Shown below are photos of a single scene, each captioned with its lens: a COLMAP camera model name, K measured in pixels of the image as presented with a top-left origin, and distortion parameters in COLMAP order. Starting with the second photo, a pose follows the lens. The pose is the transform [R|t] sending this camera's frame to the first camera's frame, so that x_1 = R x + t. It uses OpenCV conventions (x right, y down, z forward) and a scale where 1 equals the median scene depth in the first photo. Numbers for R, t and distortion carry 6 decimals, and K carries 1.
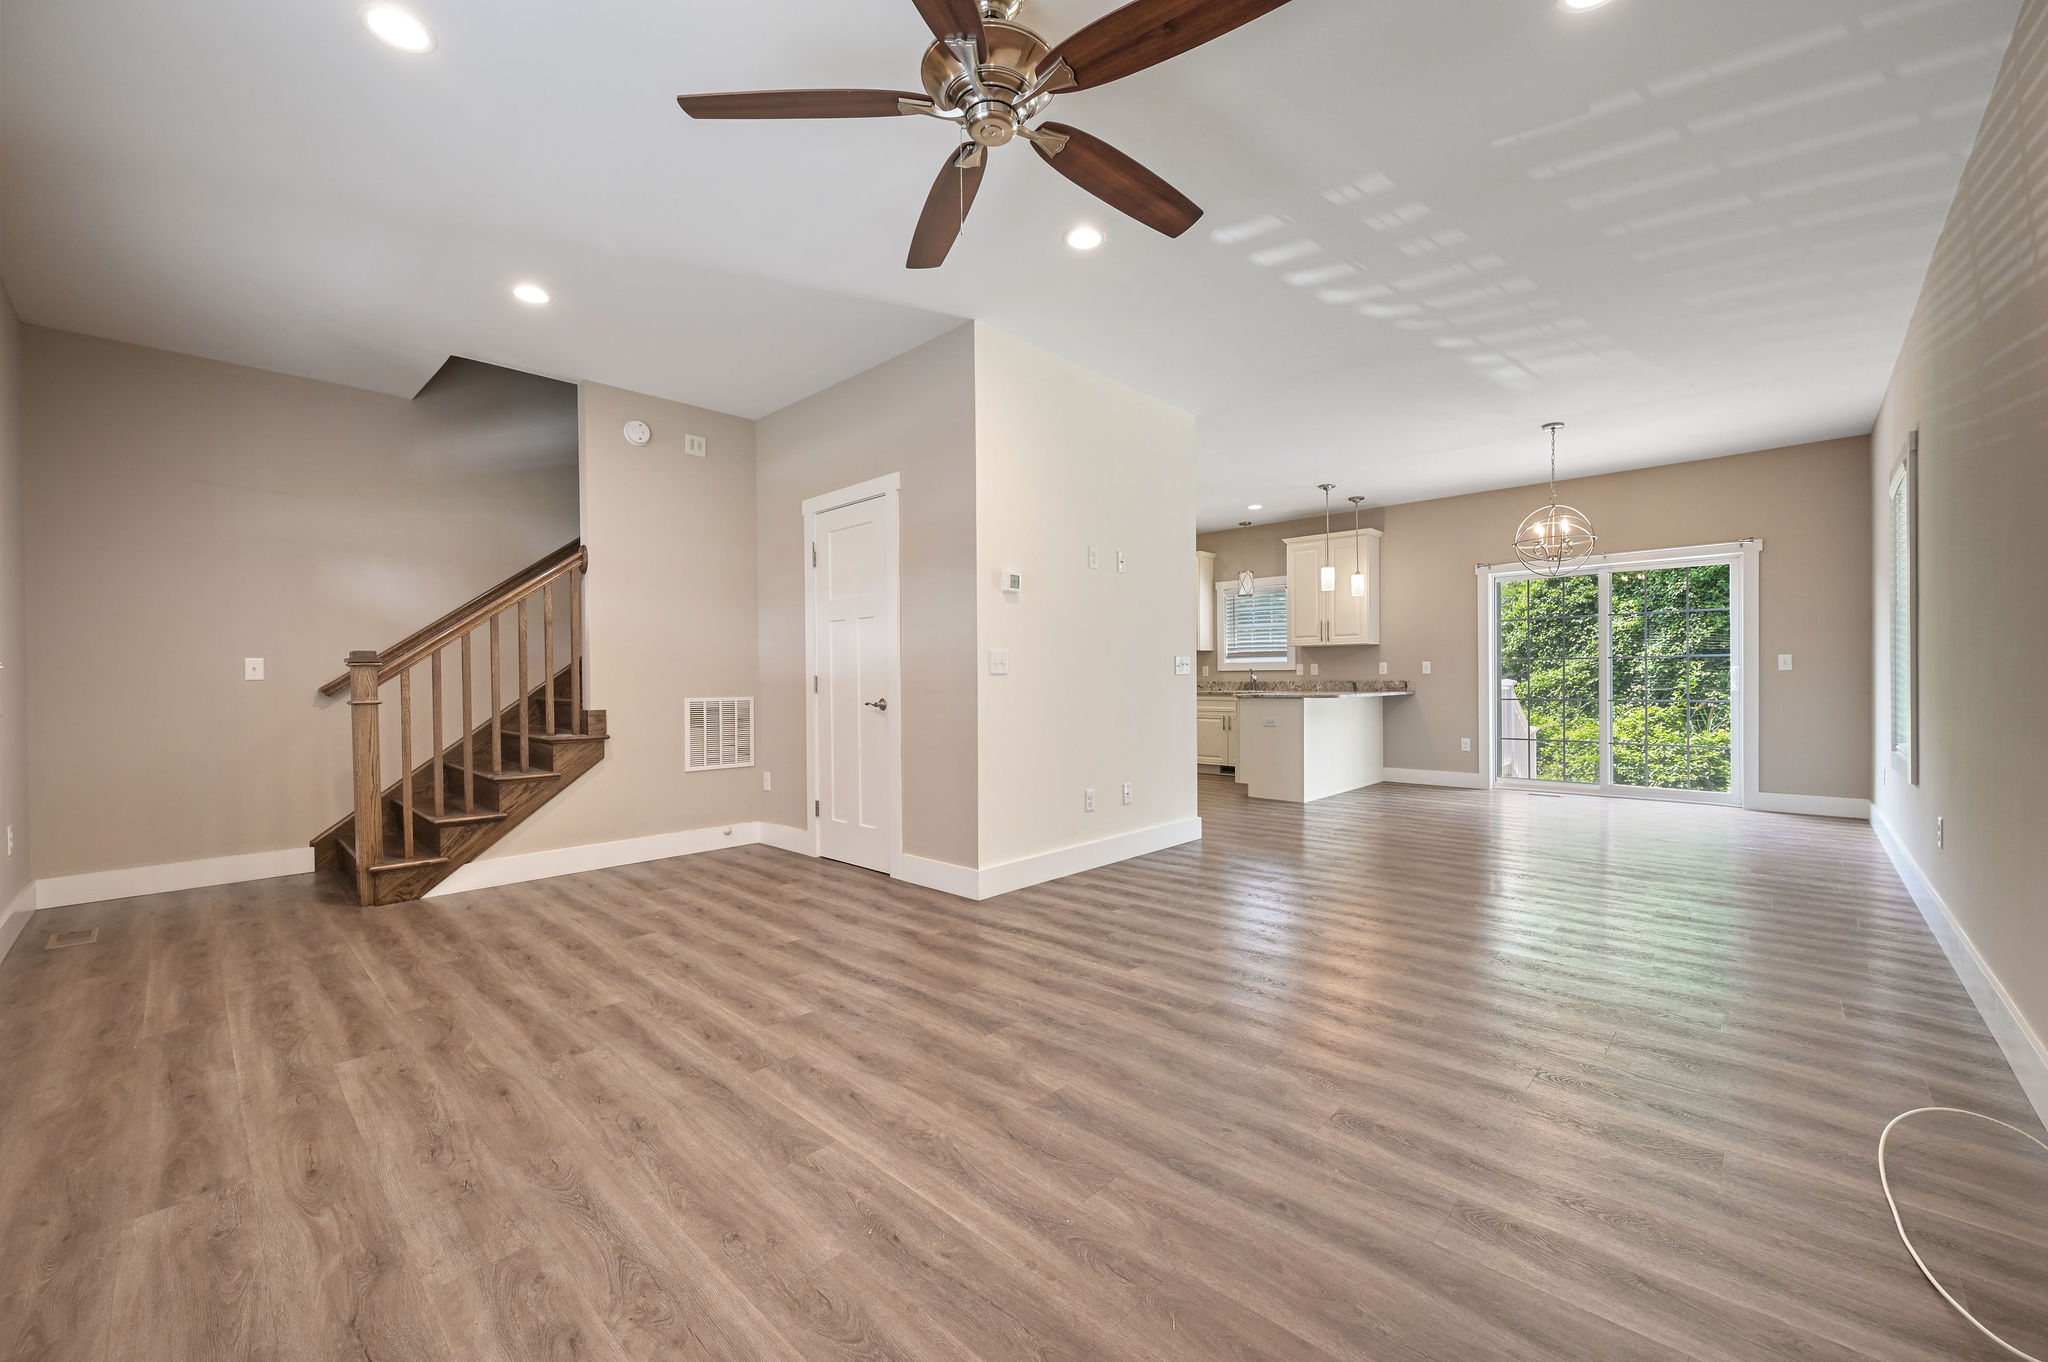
lens RADIAL K [[804.7, 0, 1023.6], [0, 804.7, 690.8], [0, 0, 1]] dist [0.002286, 0.000201]
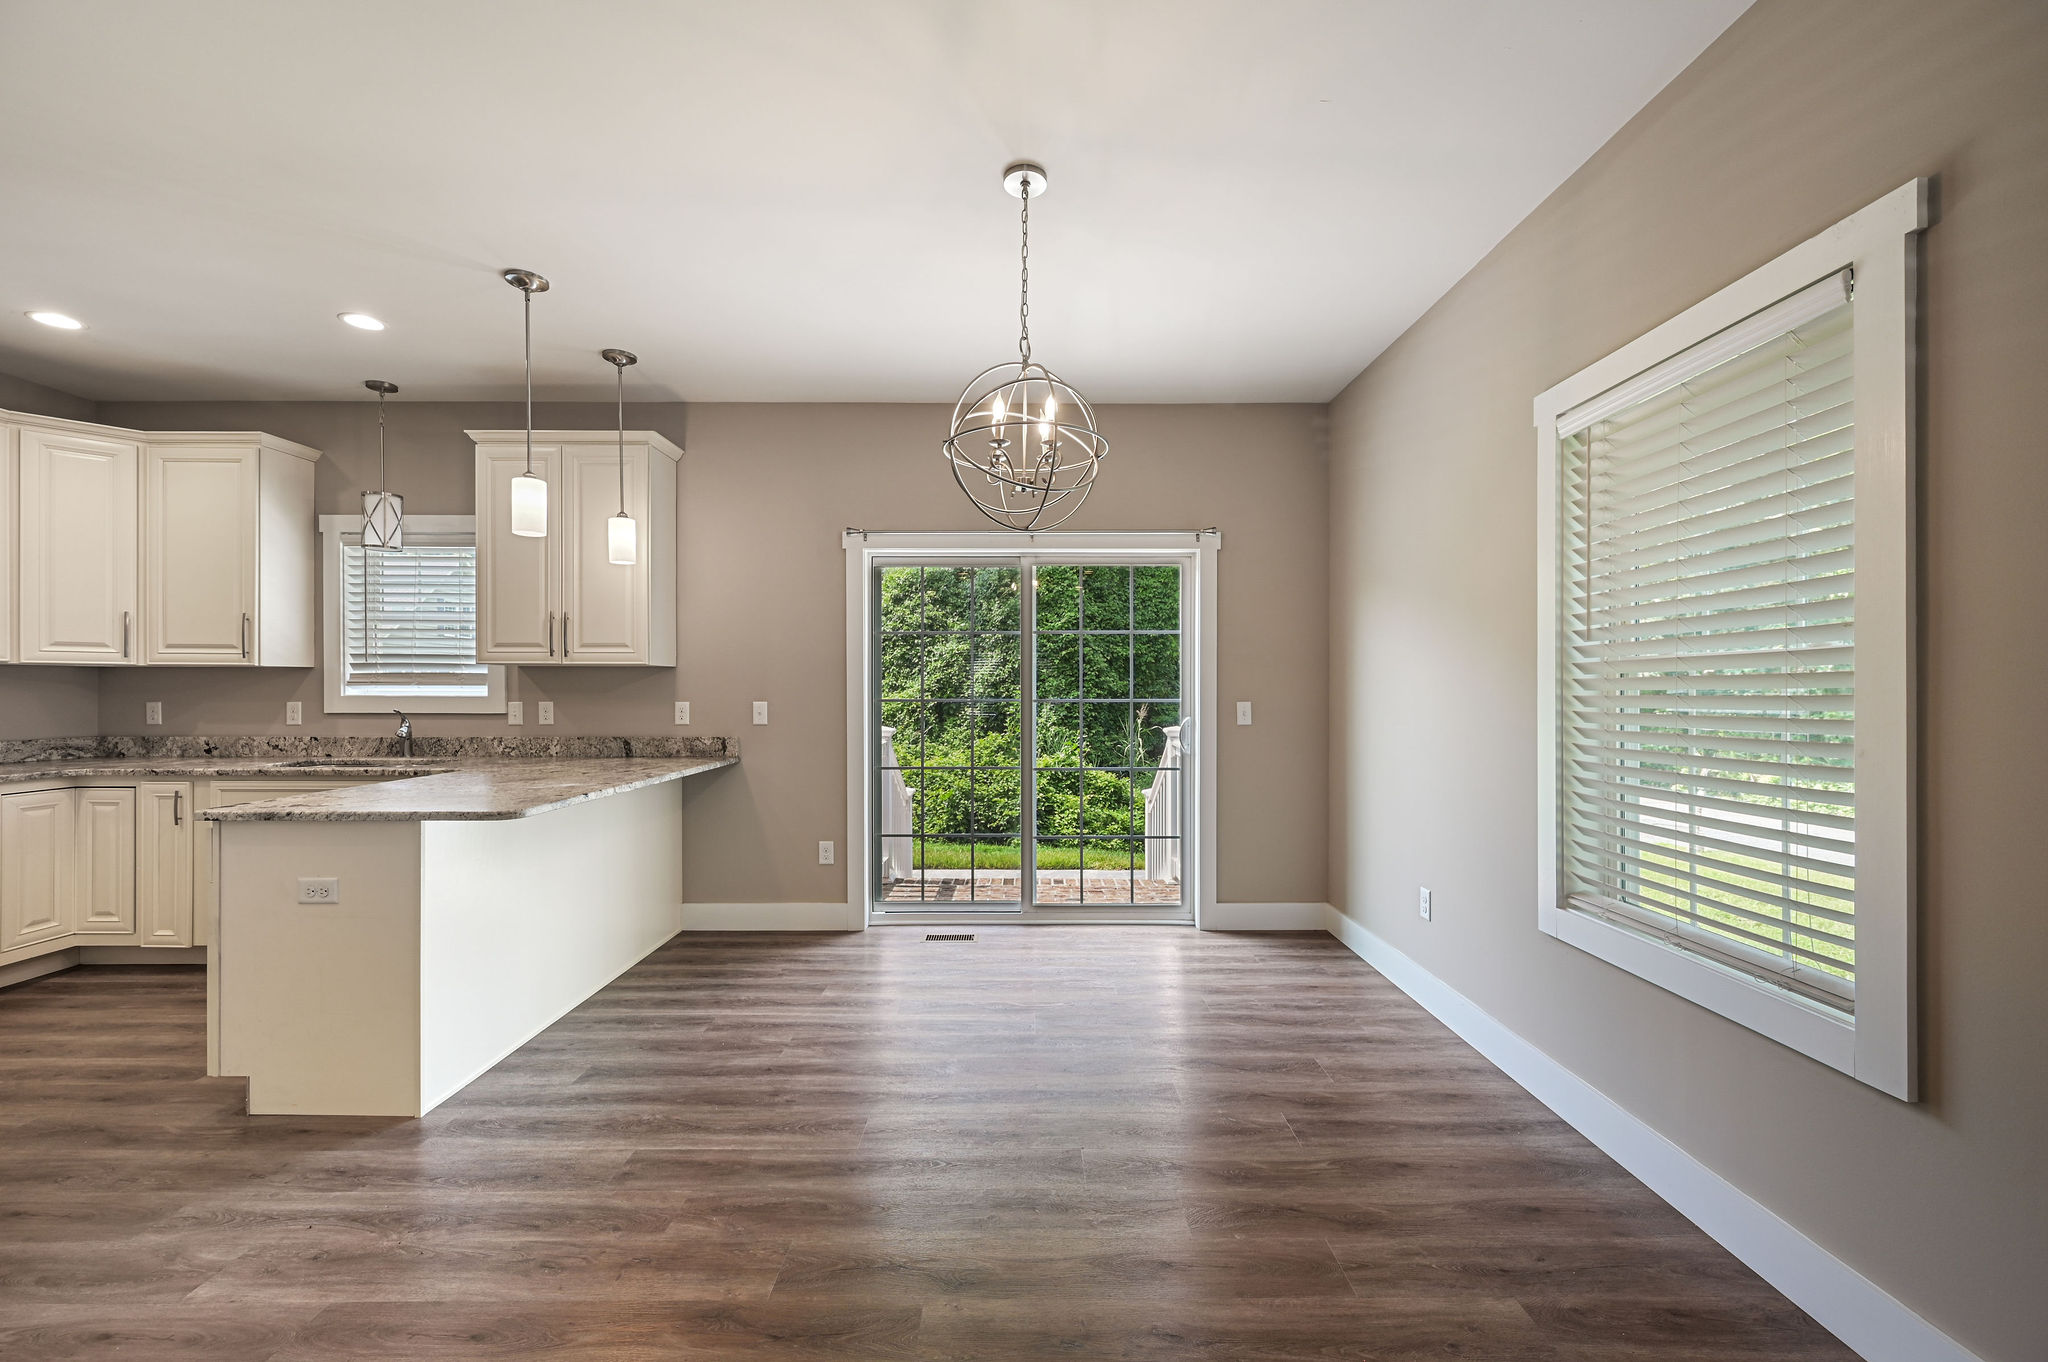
lens RADIAL K [[804.7, 0, 1020.8], [0, 804.7, 691.6], [0, 0, 1]] dist [0.002286, 0.000201]
pose [[0.727832, 0.005238, 0.685735, 0.618756], [0.002330, 0.999946, -0.010111, -0.089243], [-0.685751, 0.008957, 0.727781, 1.174729]]
